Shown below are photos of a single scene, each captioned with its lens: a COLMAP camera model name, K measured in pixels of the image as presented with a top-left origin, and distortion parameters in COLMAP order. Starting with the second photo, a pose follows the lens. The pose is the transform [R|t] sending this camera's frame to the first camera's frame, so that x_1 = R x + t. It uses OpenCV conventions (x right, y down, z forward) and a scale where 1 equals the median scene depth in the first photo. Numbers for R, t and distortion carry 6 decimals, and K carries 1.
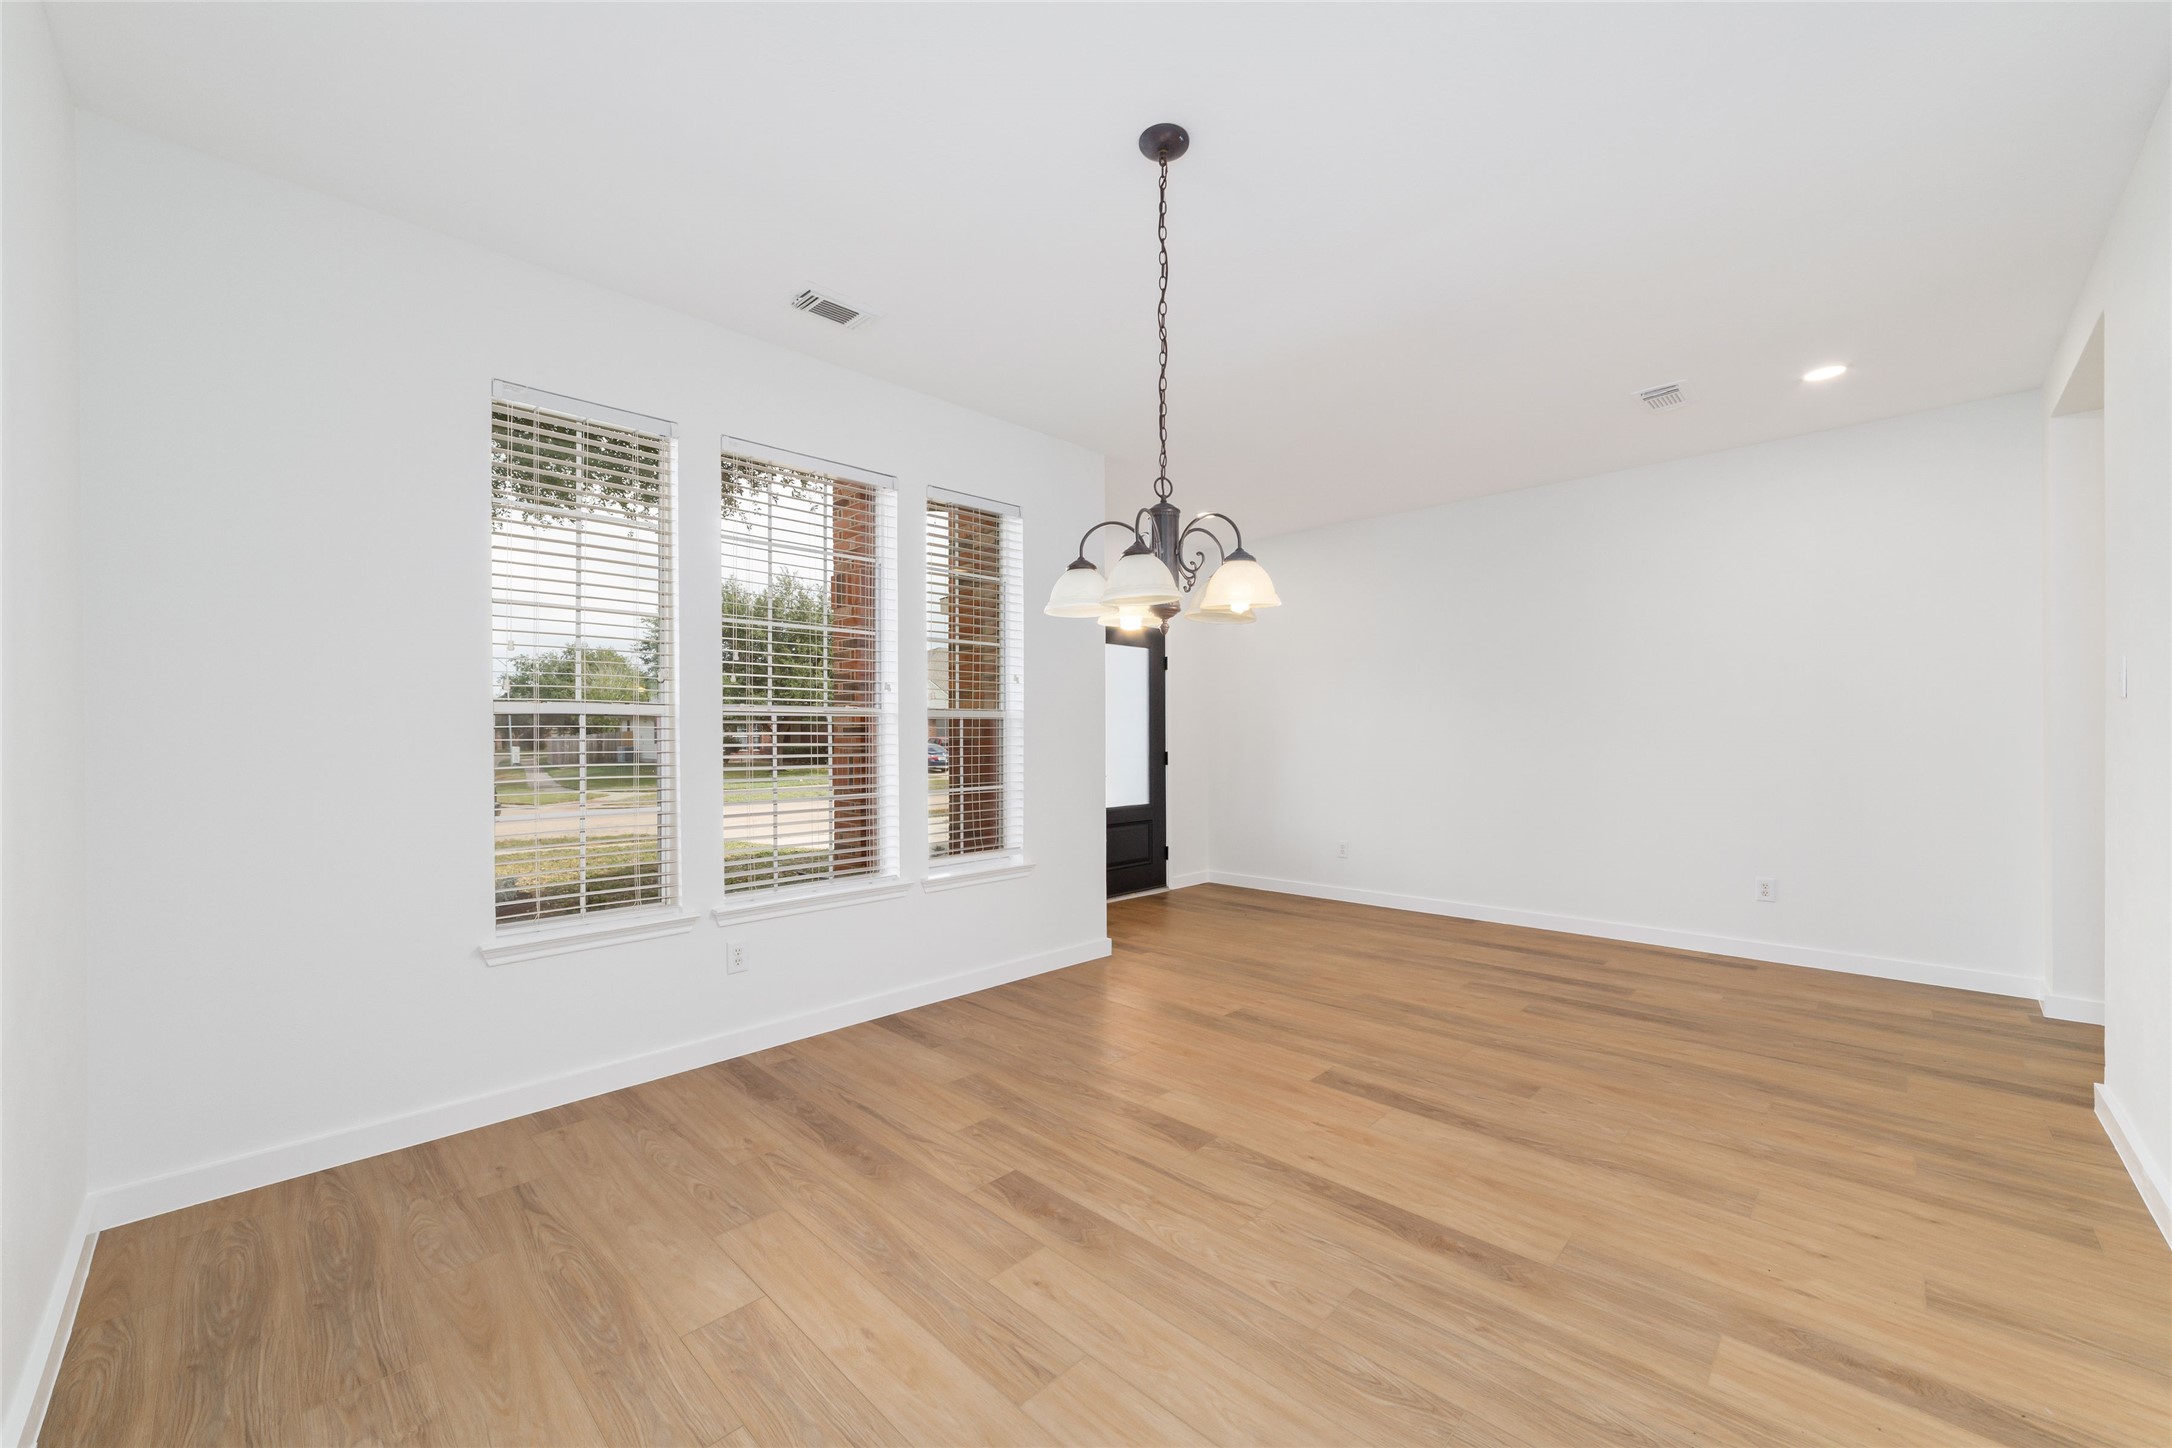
lens RADIAL K [[845.7, 0, 1082.9], [0, 845.7, 732.8], [0, 0, 1]] dist [-0.024166, 0.009091]
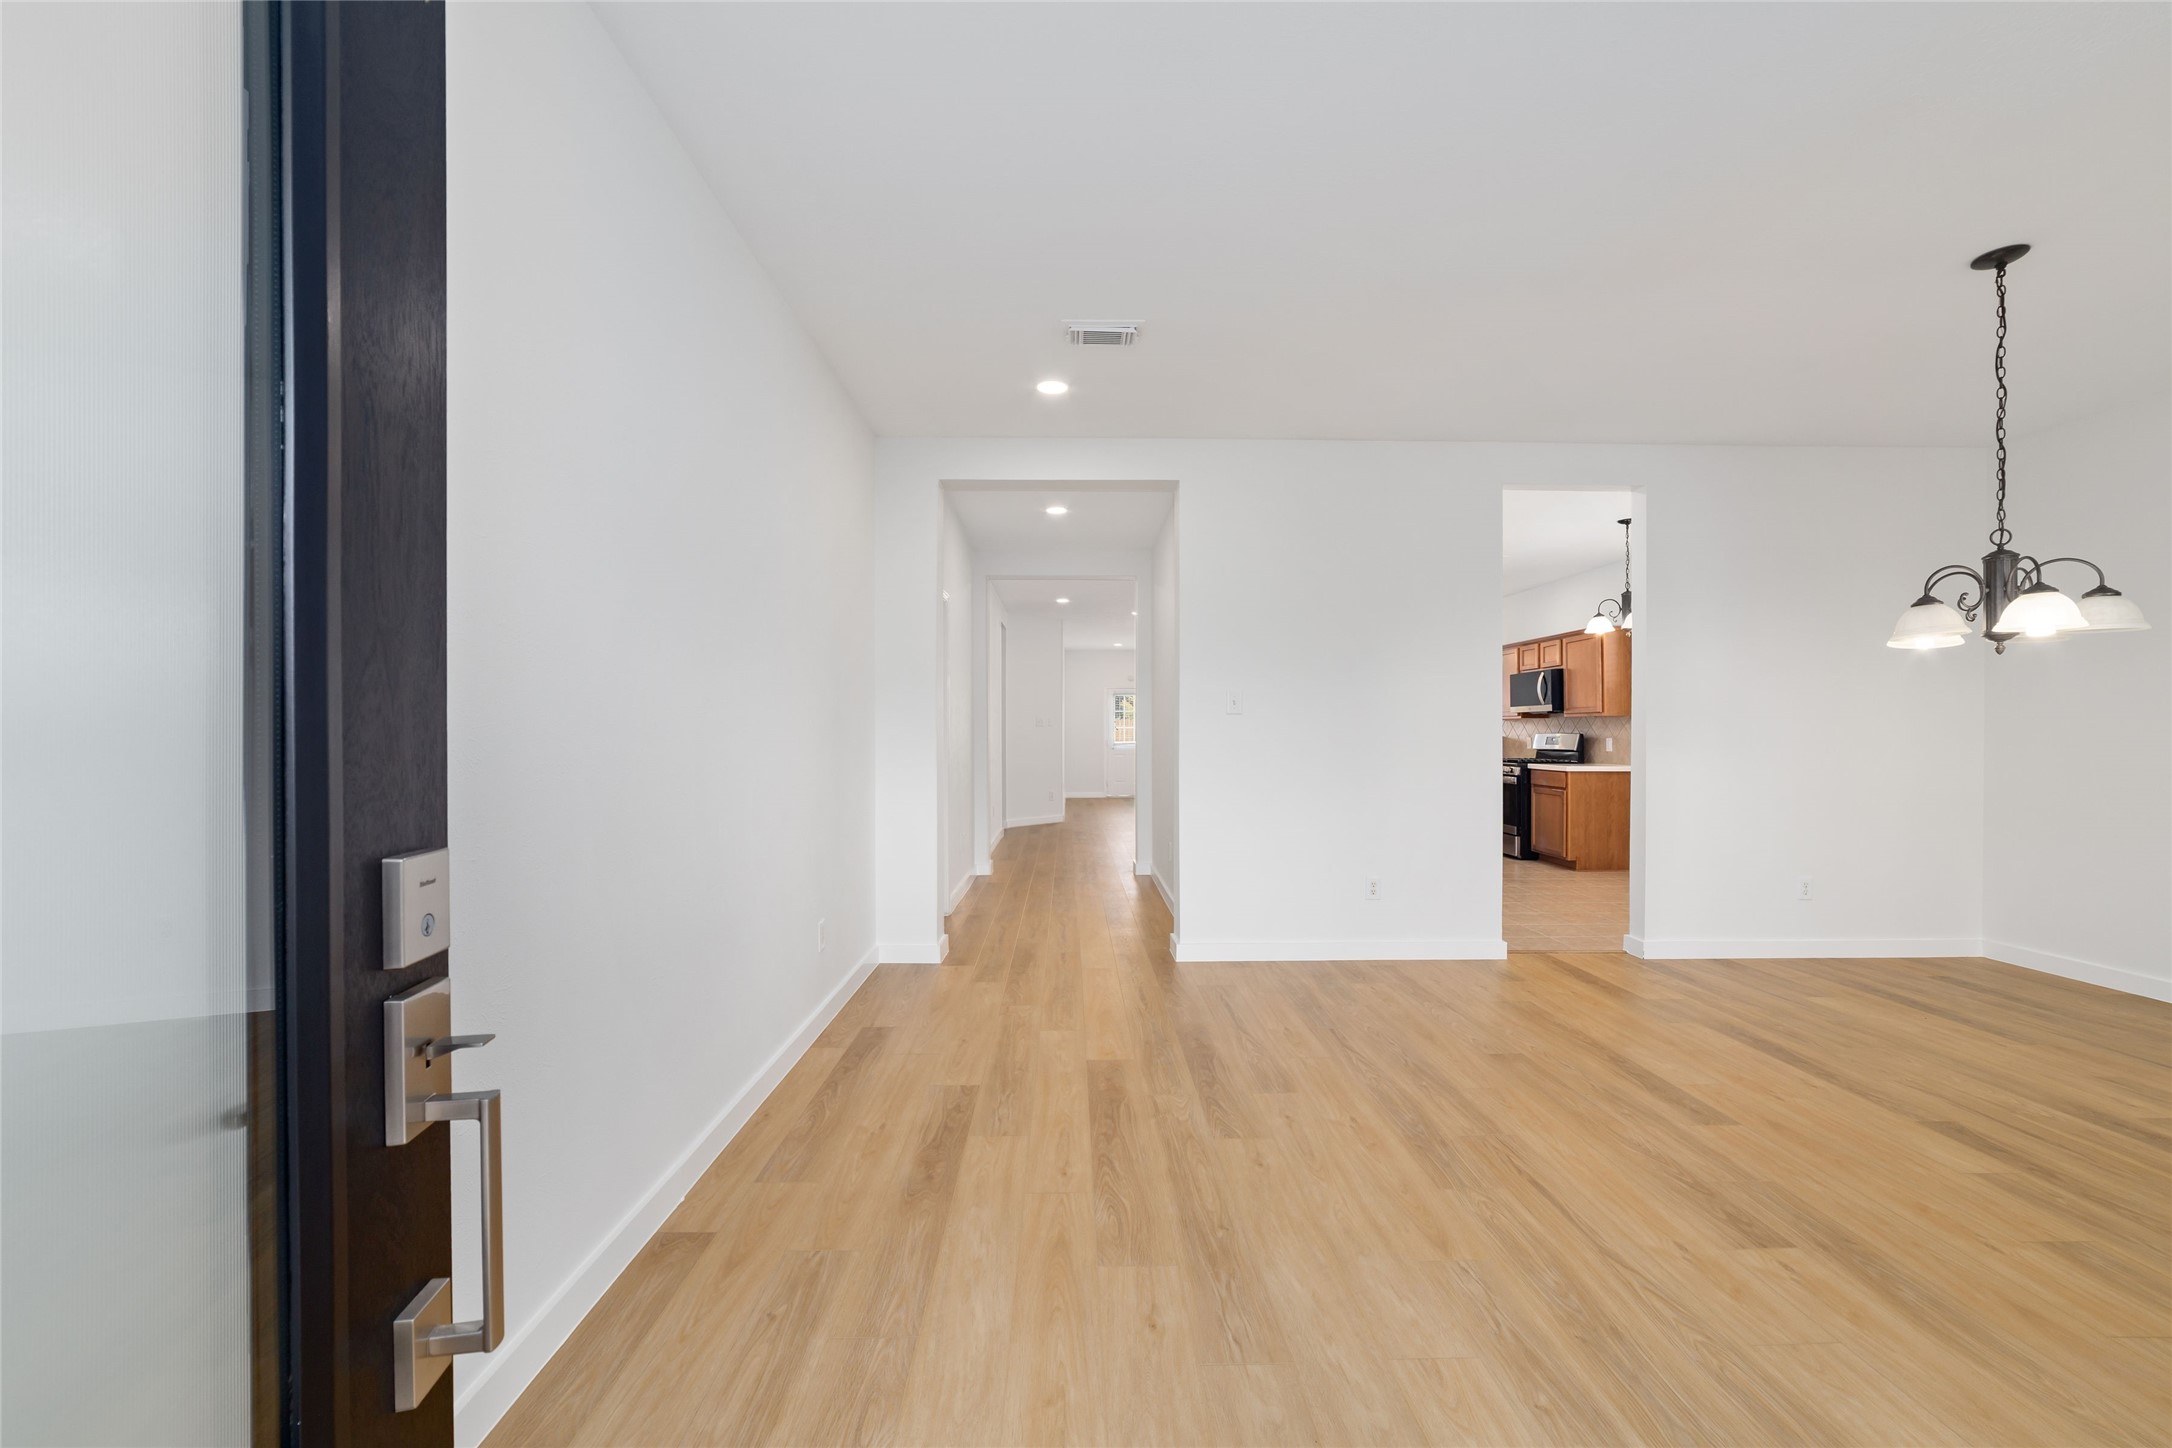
lens RADIAL K [[849.7, 0, 1089.2], [0, 849.7, 736.7], [0, 0, 1]] dist [-0.026488, 0.008683]
pose [[-0.711925, 0.000609, 0.702256, 0.155806], [-0.000452, 0.999999, -0.001325, 0.009329], [-0.702256, -0.001261, -0.711924, 2.328444]]
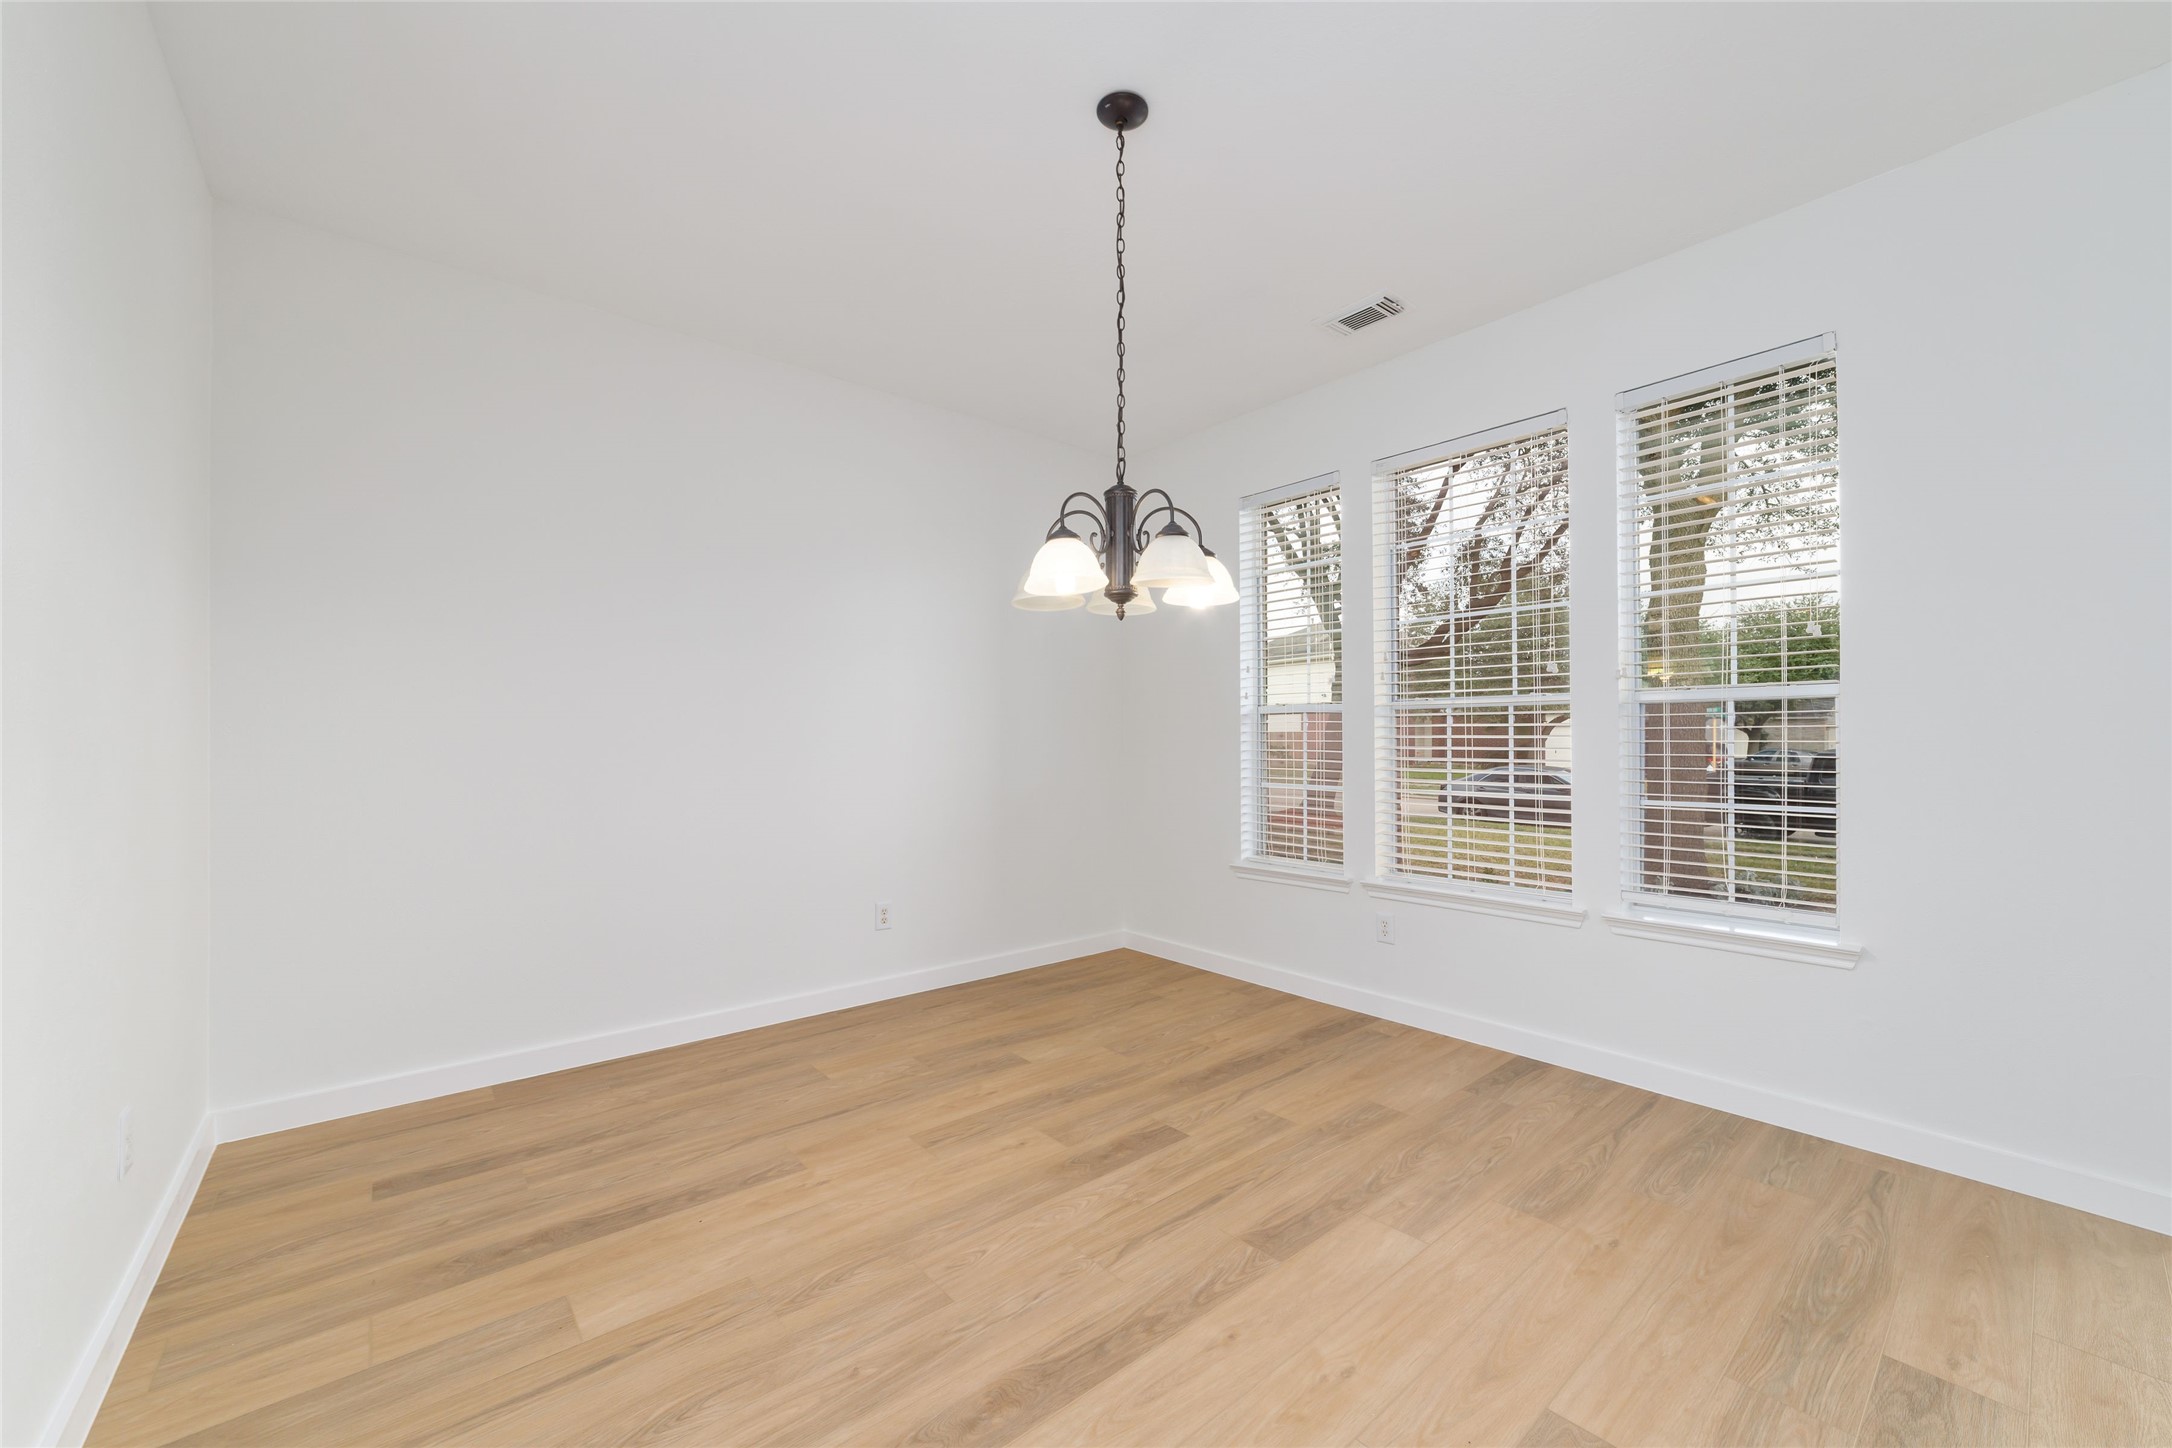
lens RADIAL K [[845.7, 0, 1082.9], [0, 845.7, 732.8], [0, 0, 1]] dist [-0.024166, 0.009091]
pose [[-0.093985, -0.001168, -0.995573, 0.872097], [0.003234, 0.999994, -0.001478, 0.012990], [0.995568, -0.003359, -0.093981, 0.855725]]
